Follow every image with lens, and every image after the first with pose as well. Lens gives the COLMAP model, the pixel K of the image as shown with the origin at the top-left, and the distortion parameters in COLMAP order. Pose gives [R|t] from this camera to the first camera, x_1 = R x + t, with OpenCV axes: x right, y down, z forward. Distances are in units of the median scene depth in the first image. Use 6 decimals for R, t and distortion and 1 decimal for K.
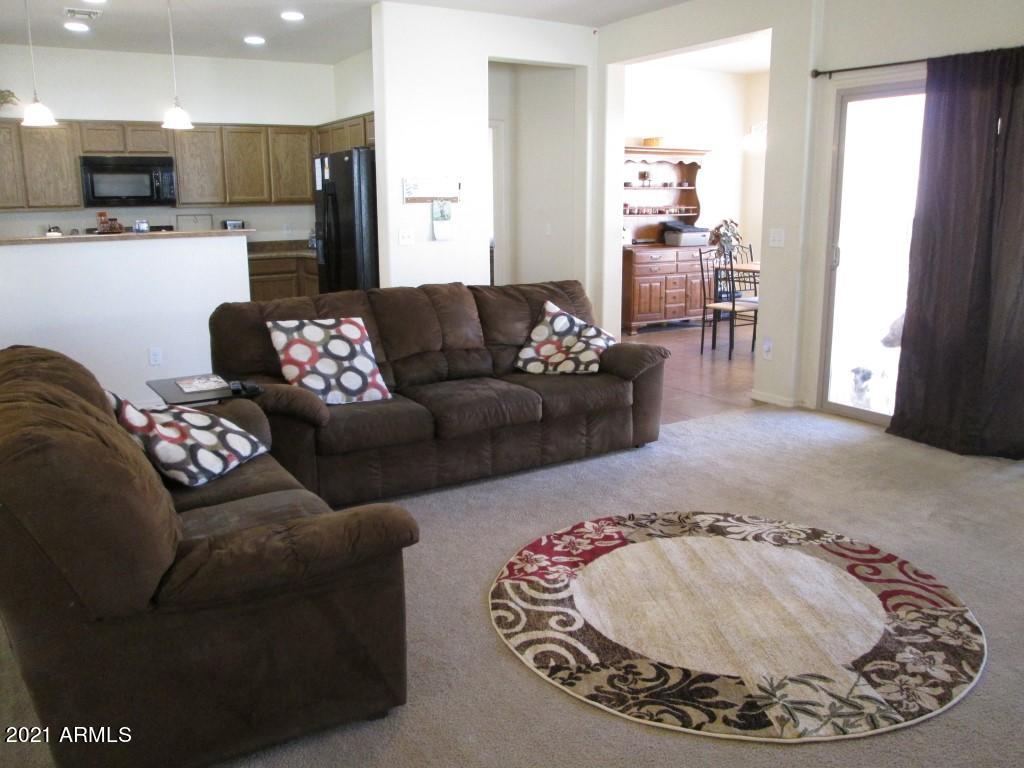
lens RADIAL K [[843.2, 0, 512.0], [0, 843.2, 384.0], [0, 0, 1]] dist [-0.060242, 0.001629]
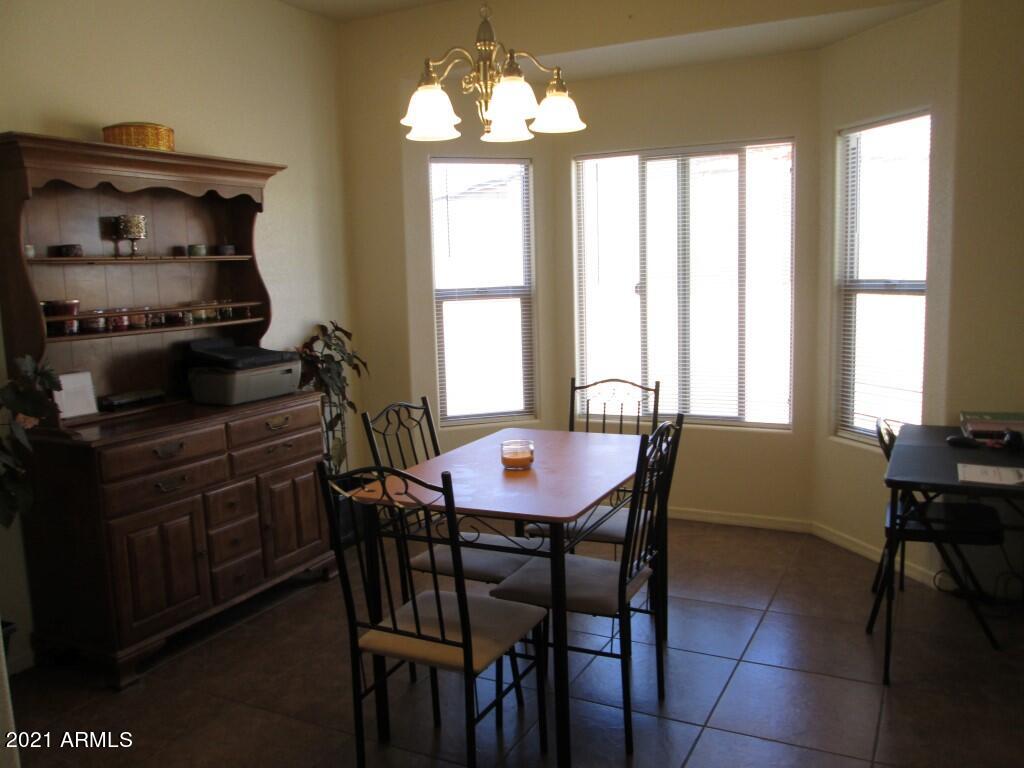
lens RADIAL K [[843.2, 0, 512.0], [0, 843.2, 384.0], [0, 0, 1]] dist [-0.060242, 0.001629]
pose [[0.854974, -0.087321, 0.511267, 0.115117], [0.133138, 0.989646, -0.053617, -0.138013], [-0.501292, 0.113910, 0.857748, 0.610892]]
